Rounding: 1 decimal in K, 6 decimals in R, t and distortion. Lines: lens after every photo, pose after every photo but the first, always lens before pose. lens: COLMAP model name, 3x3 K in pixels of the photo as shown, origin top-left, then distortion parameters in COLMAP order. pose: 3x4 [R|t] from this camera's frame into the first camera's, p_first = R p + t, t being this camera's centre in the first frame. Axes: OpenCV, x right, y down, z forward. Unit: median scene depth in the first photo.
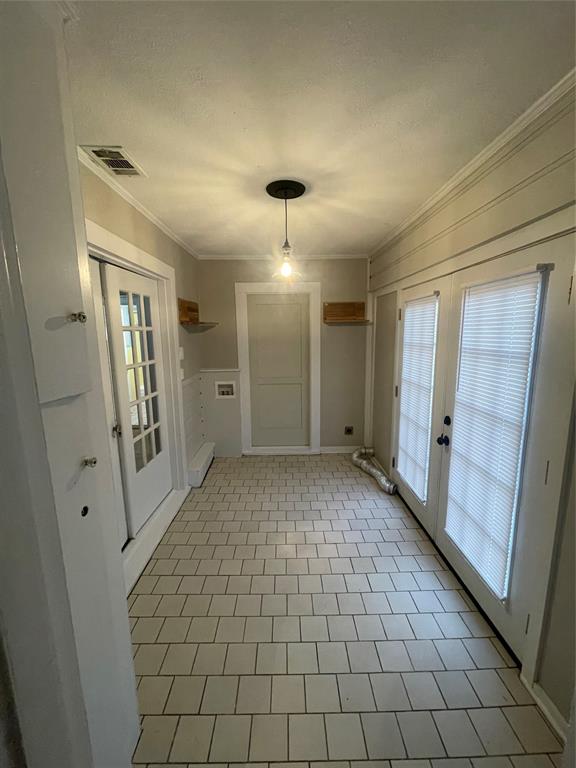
lens RADIAL K [[311.4, 0, 288.2], [0, 311.4, 380.3], [0, 0, 1]] dist [0.000749, -0.000154]
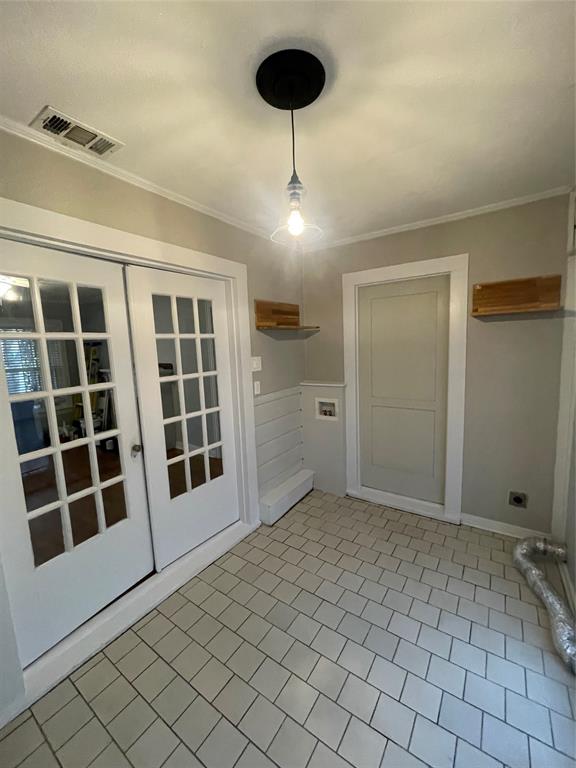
lens RADIAL K [[311.4, 0, 288.2], [0, 311.4, 380.3], [0, 0, 1]] dist [0.000749, -0.000154]
pose [[0.819705, 0.046398, -0.570903, 0.185757], [-0.060599, 0.998145, -0.005888, -0.035337], [0.569571, 0.039422, 0.820996, 0.301393]]
